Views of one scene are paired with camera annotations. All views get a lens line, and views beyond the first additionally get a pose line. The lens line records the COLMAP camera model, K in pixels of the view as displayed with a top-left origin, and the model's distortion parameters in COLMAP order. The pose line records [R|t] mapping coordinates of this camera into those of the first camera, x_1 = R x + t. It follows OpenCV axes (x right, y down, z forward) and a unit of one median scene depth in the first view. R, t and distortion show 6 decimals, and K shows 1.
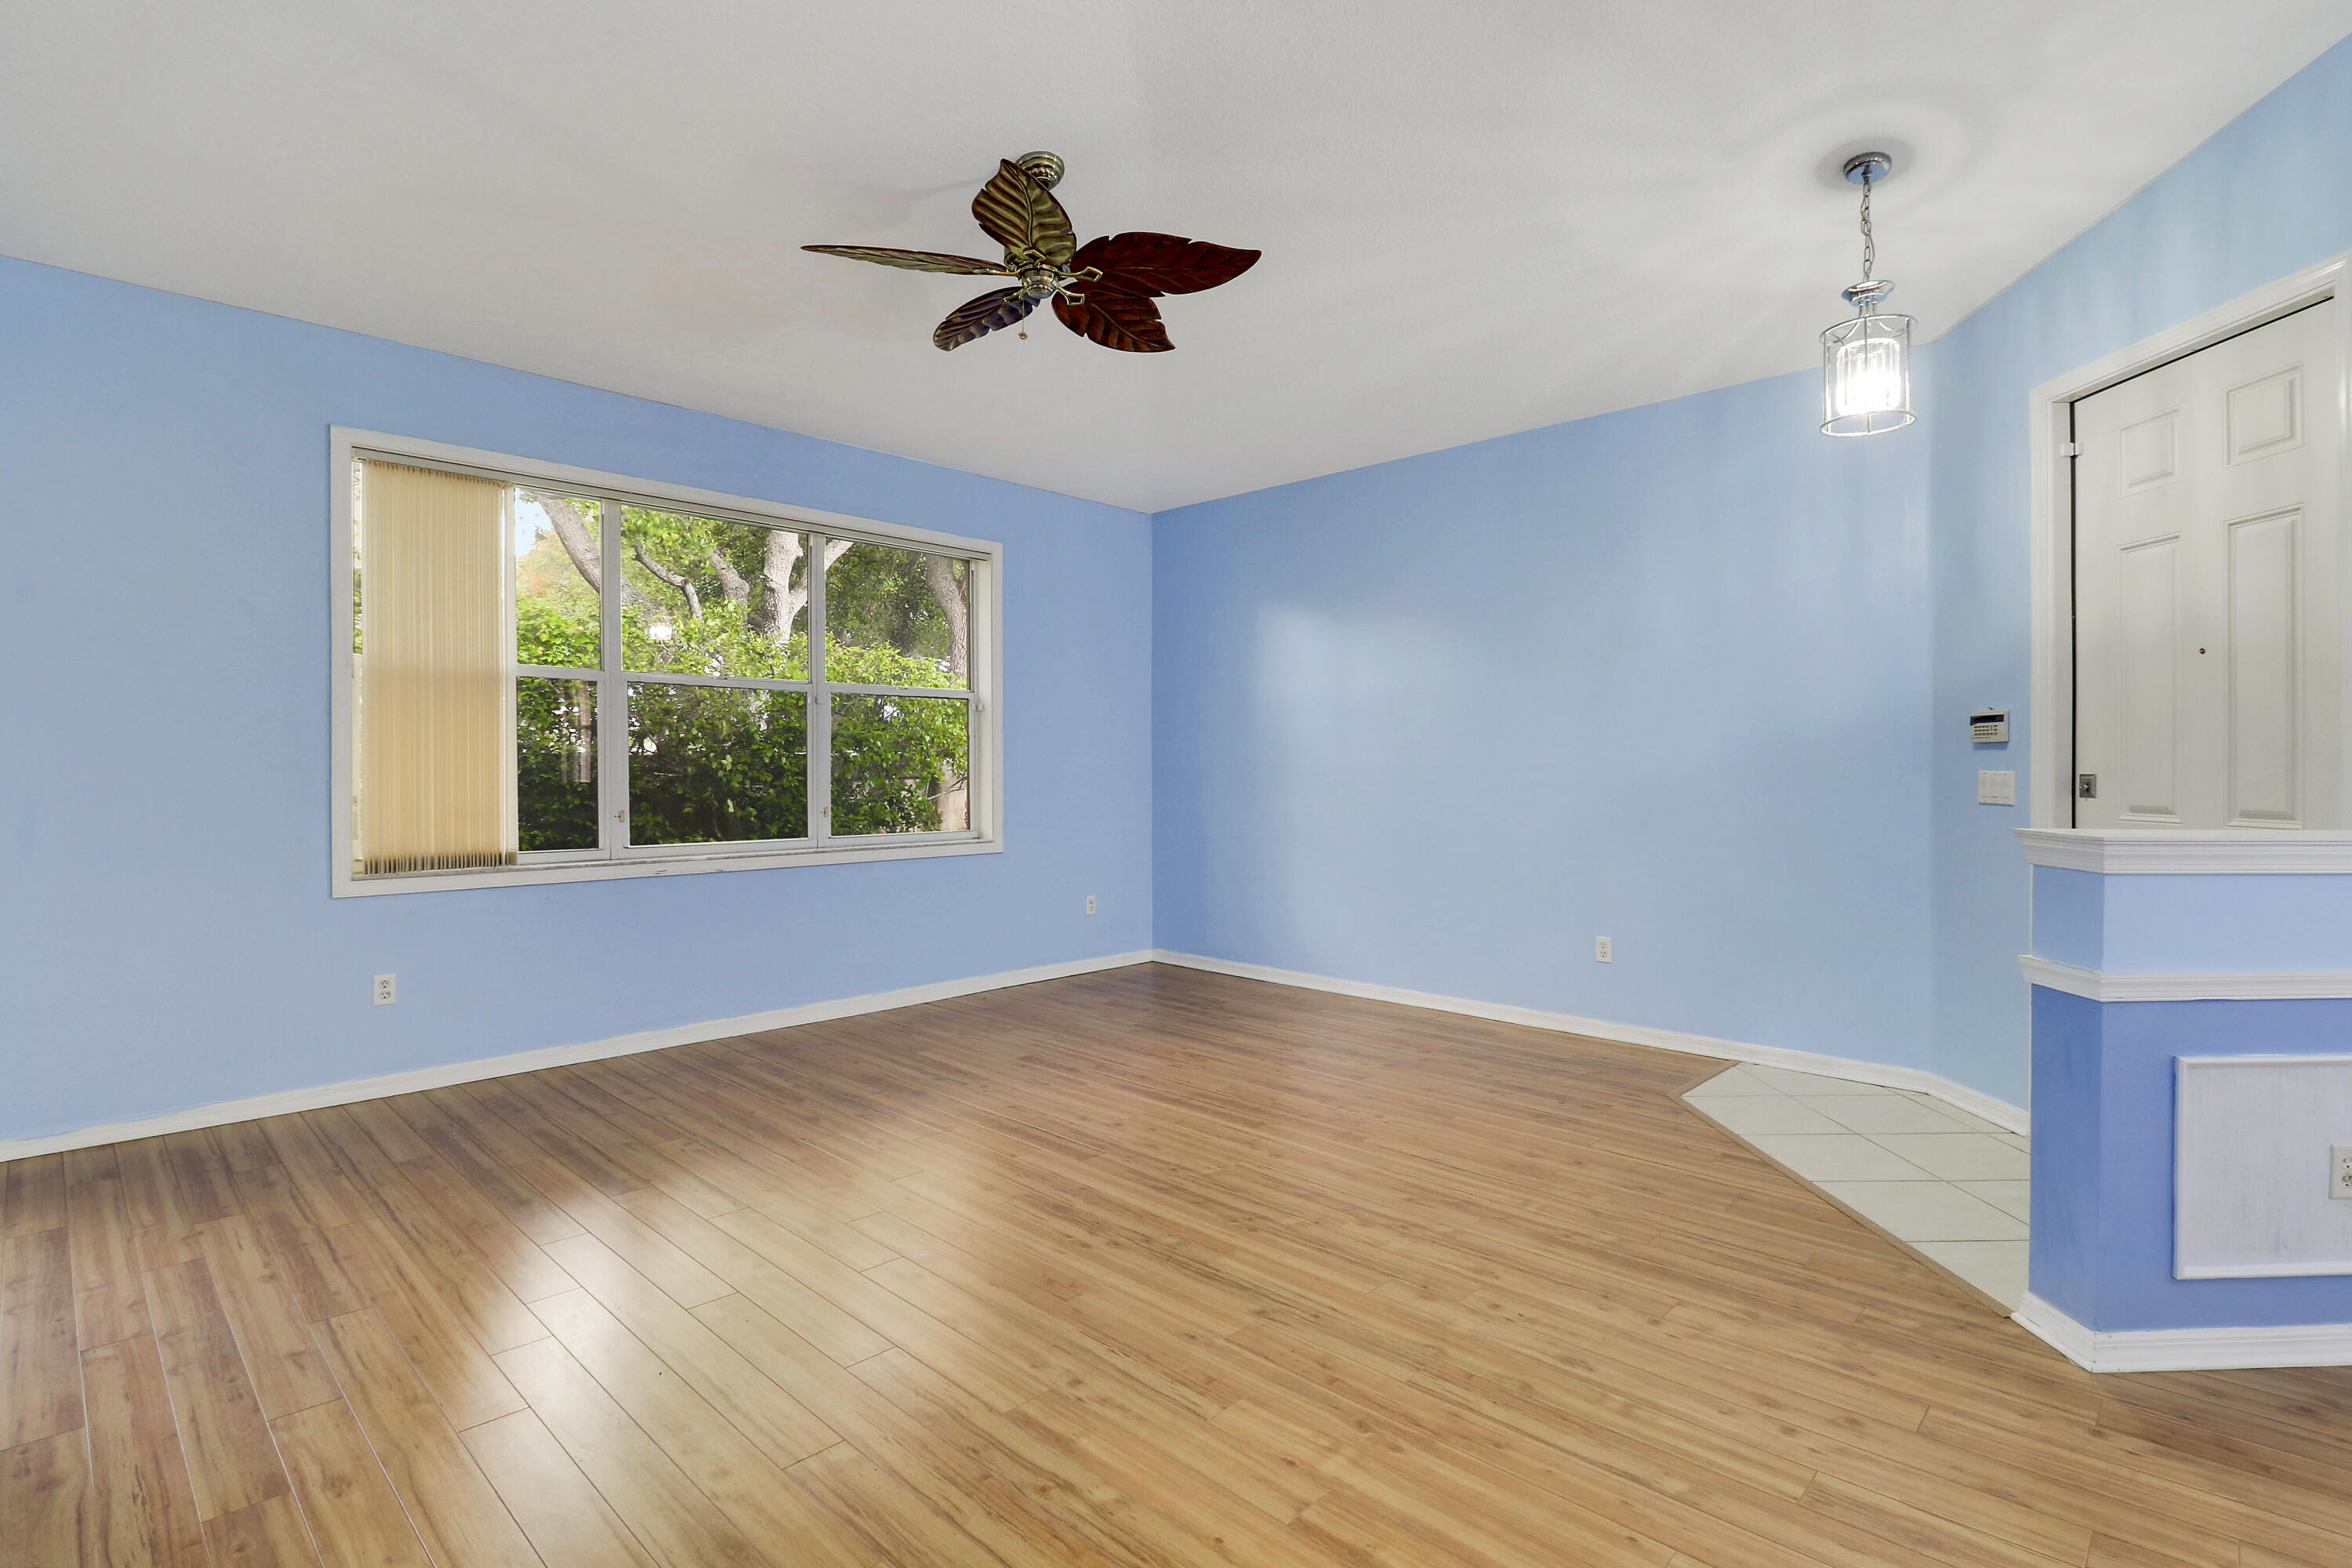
lens RADIAL K [[1099.6, 0, 1230.2], [0, 1099.6, 776.5], [0, 0, 1]] dist [-0.007545, -0.000514]
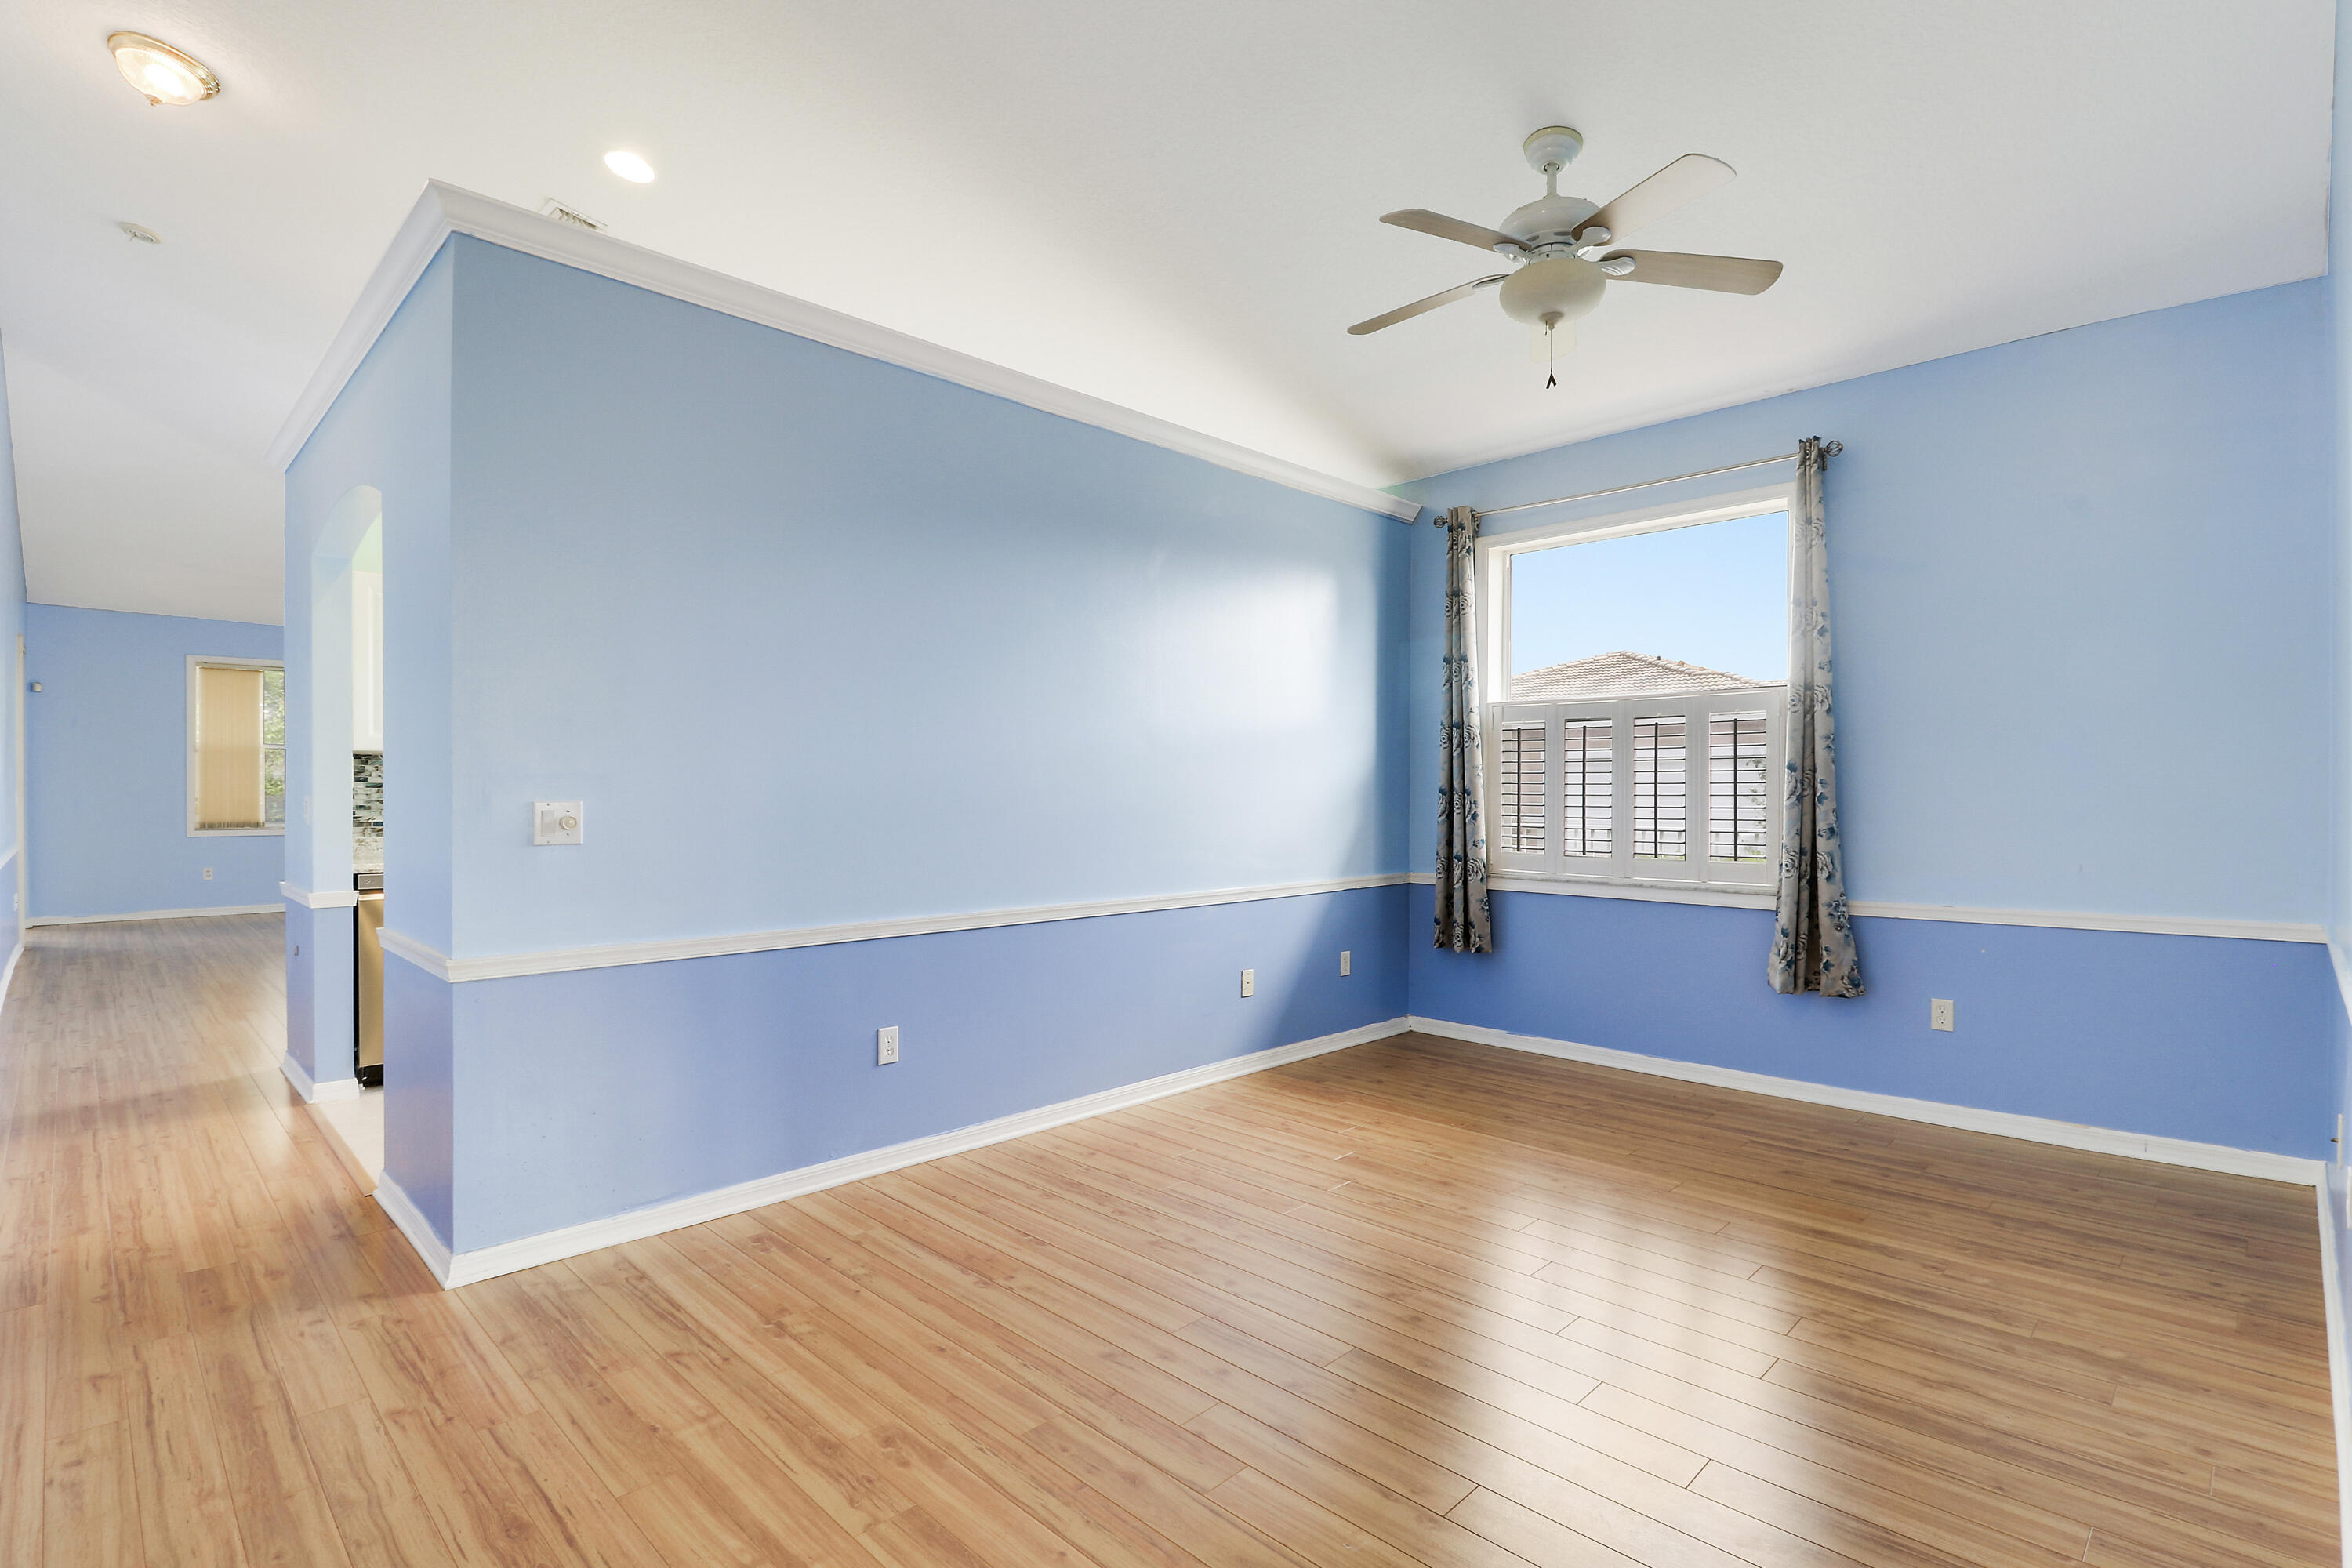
lens RADIAL K [[1099.6, 0, 1184.9], [0, 1099.6, 790.6], [0, 0, 1]] dist [-0.007545, -0.000514]
pose [[0.999078, 0.009083, -0.041957, 1.617165], [-0.009168, 0.999956, -0.001836, -0.015710], [0.041938, 0.002219, 0.999118, -1.459108]]
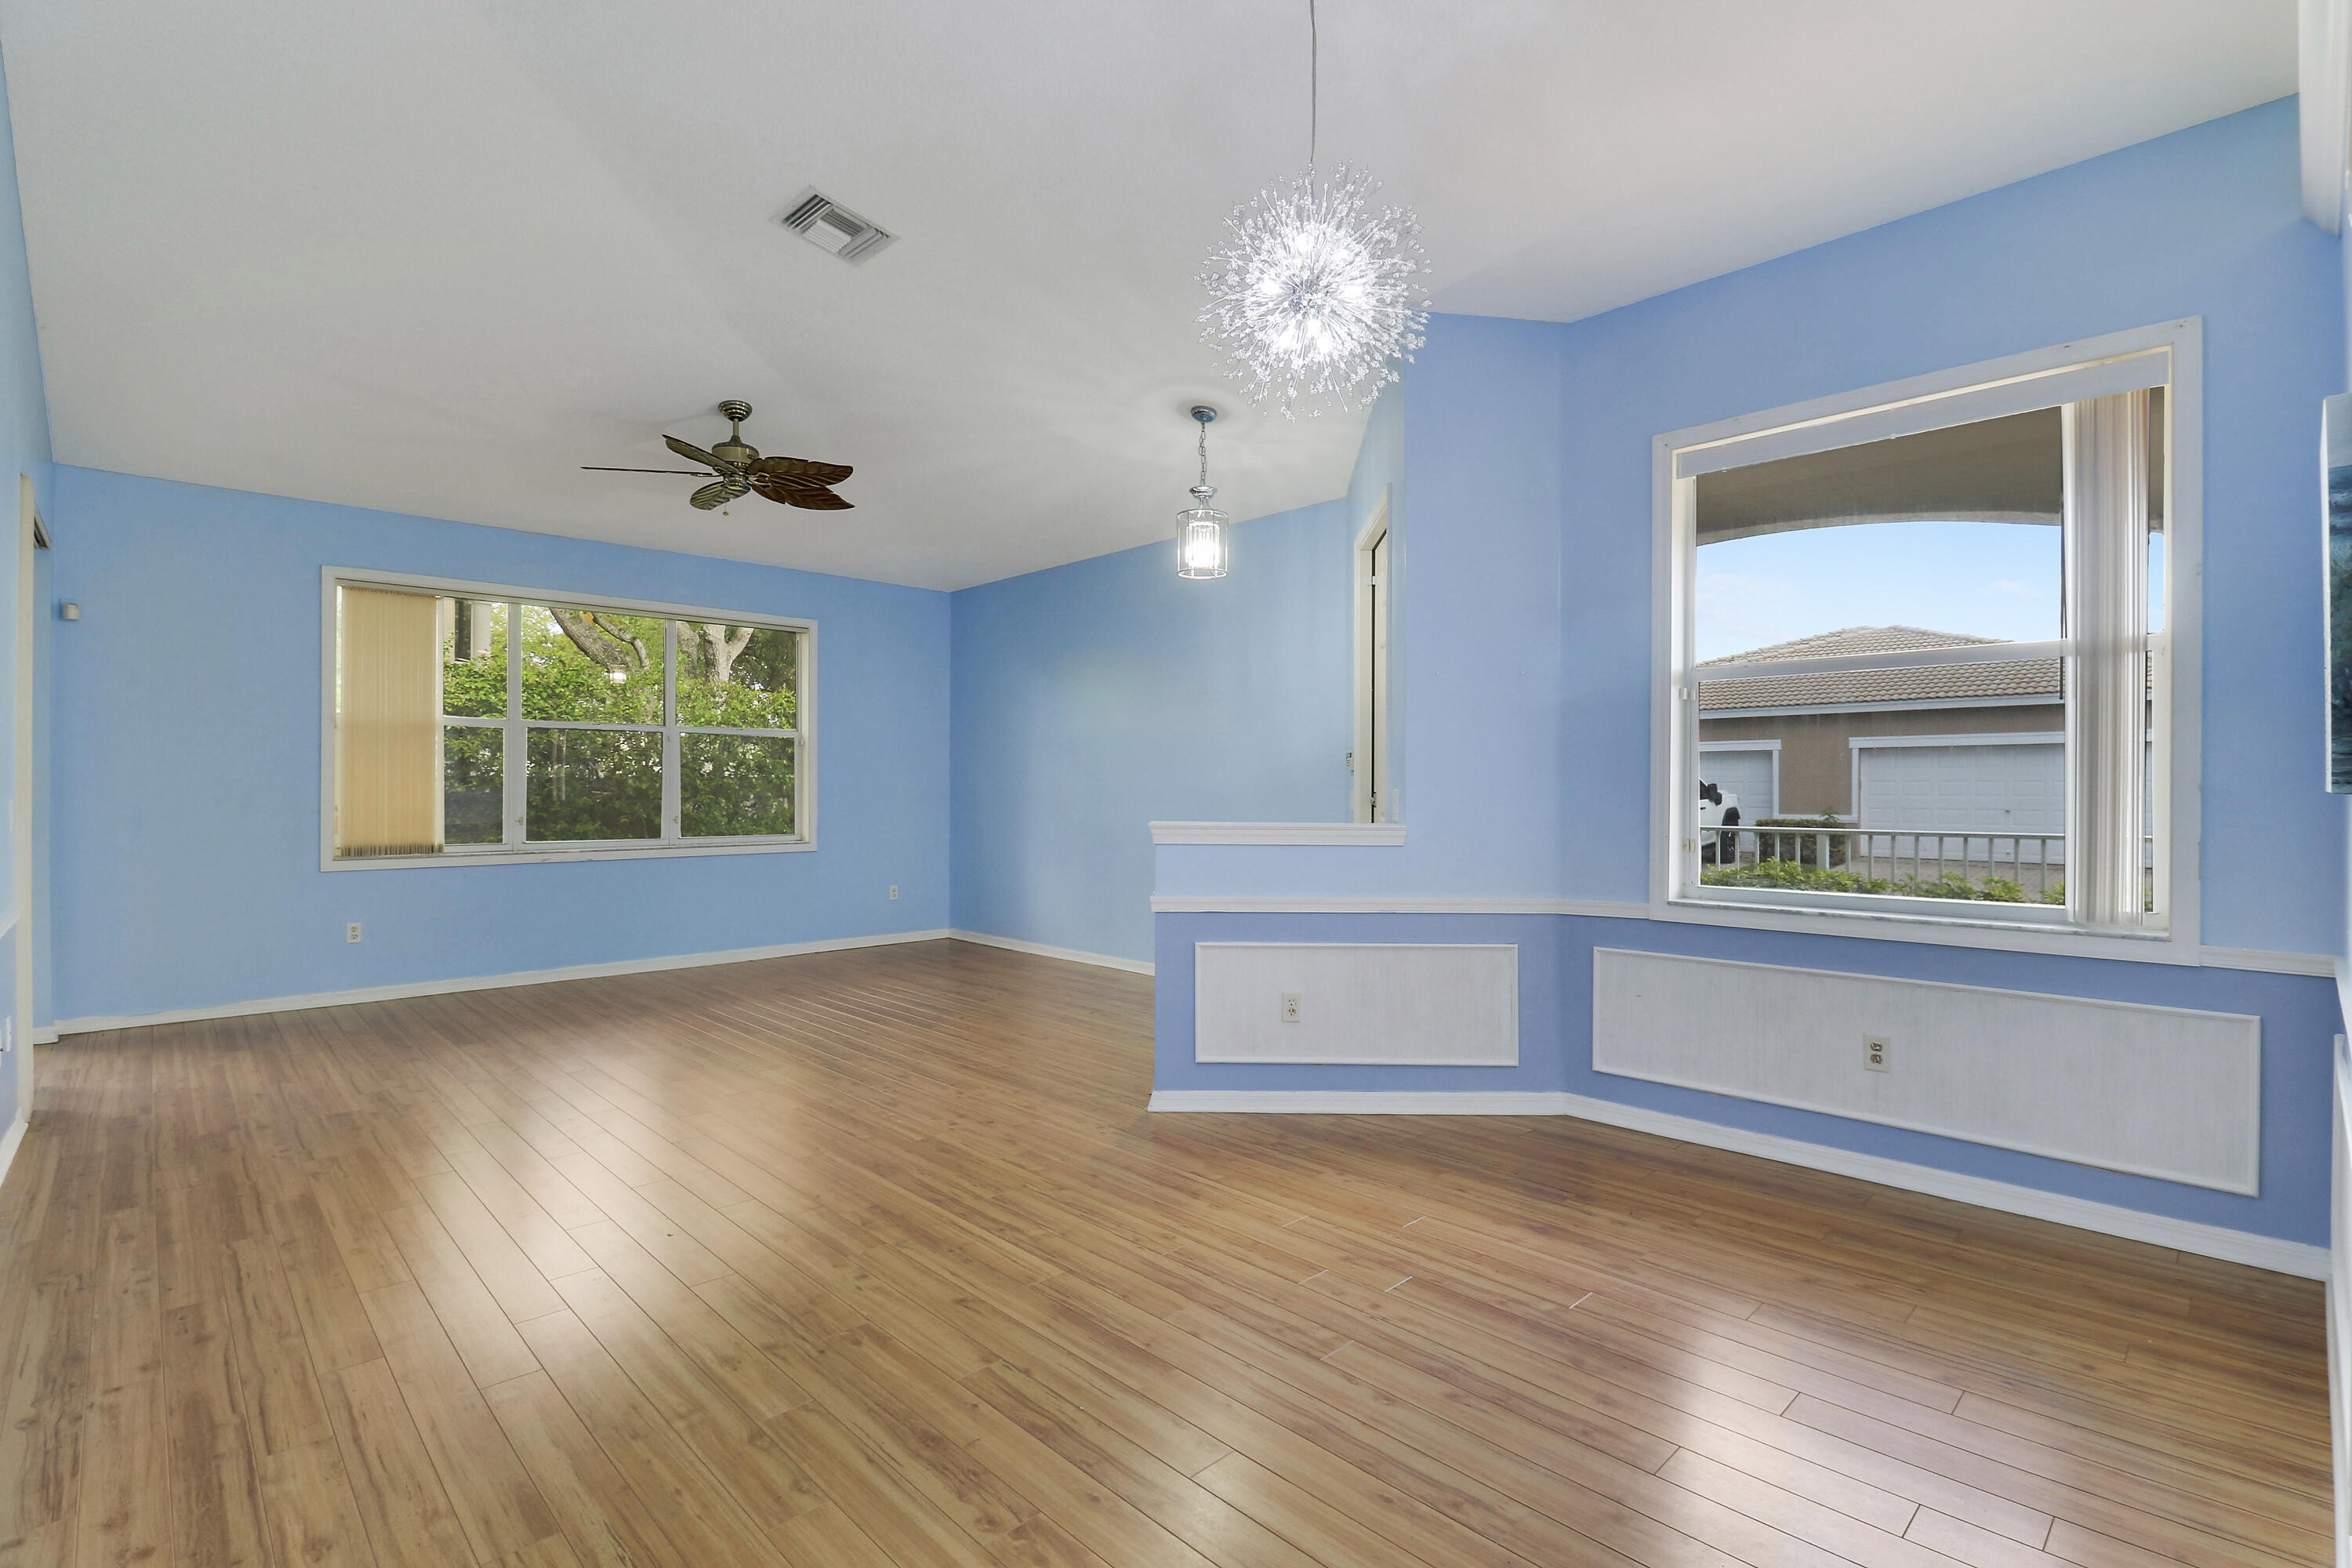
lens RADIAL K [[1099.6, 0, 1194.3], [0, 1099.6, 784.6], [0, 0, 1]] dist [-0.007545, -0.000514]
pose [[0.997587, 0.001052, -0.069416, 0.495030], [-0.001831, 0.999936, -0.011152, 0.003499], [0.069400, 0.011252, 0.997525, -0.435818]]
